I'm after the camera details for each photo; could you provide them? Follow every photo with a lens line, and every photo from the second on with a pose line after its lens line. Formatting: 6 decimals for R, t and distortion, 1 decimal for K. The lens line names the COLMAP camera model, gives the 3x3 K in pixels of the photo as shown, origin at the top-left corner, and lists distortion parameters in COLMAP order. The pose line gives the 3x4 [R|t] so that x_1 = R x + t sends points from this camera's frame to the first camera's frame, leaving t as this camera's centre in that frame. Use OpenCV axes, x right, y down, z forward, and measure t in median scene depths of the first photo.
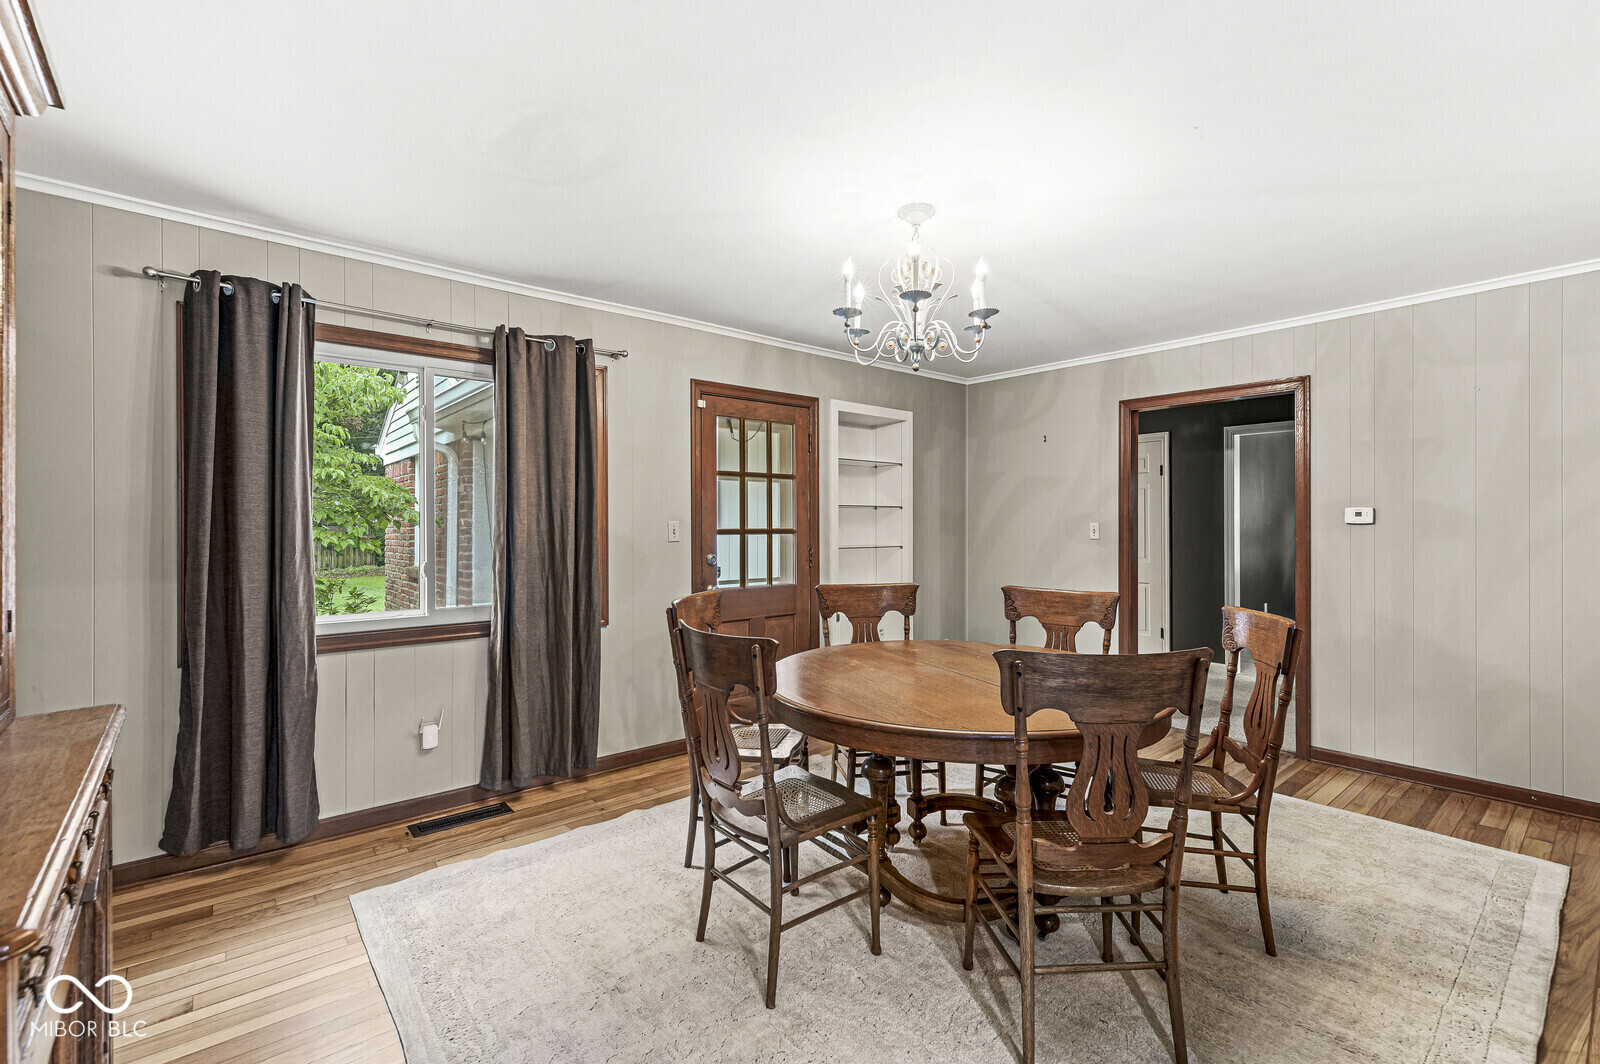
lens RADIAL K [[694.8, 0, 800.9], [0, 694.8, 524.2], [0, 0, 1]] dist [0.002992, -0.001146]
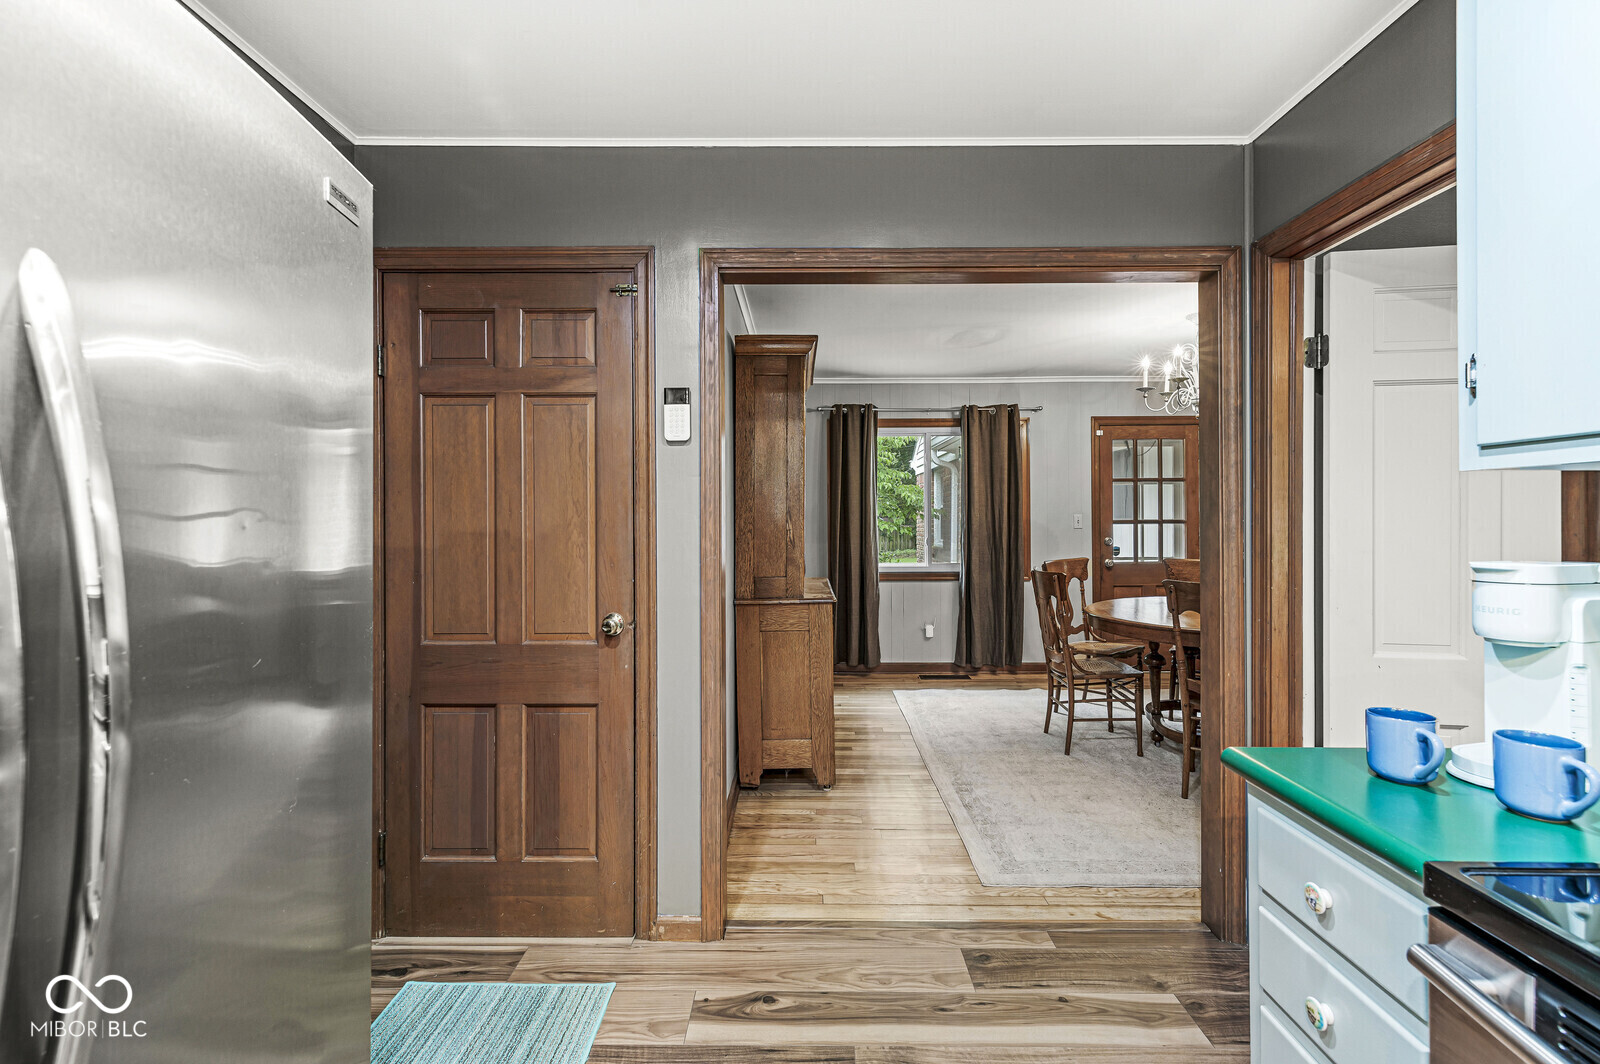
lens RADIAL K [[694.8, 0, 799.5], [0, 694.8, 521.4], [0, 0, 1]] dist [0.002992, -0.001146]
pose [[0.754561, 0.001260, -0.656229, 0.394341], [0.005598, 0.999949, 0.008356, -0.006323], [0.656206, -0.009978, 0.754516, -0.584787]]
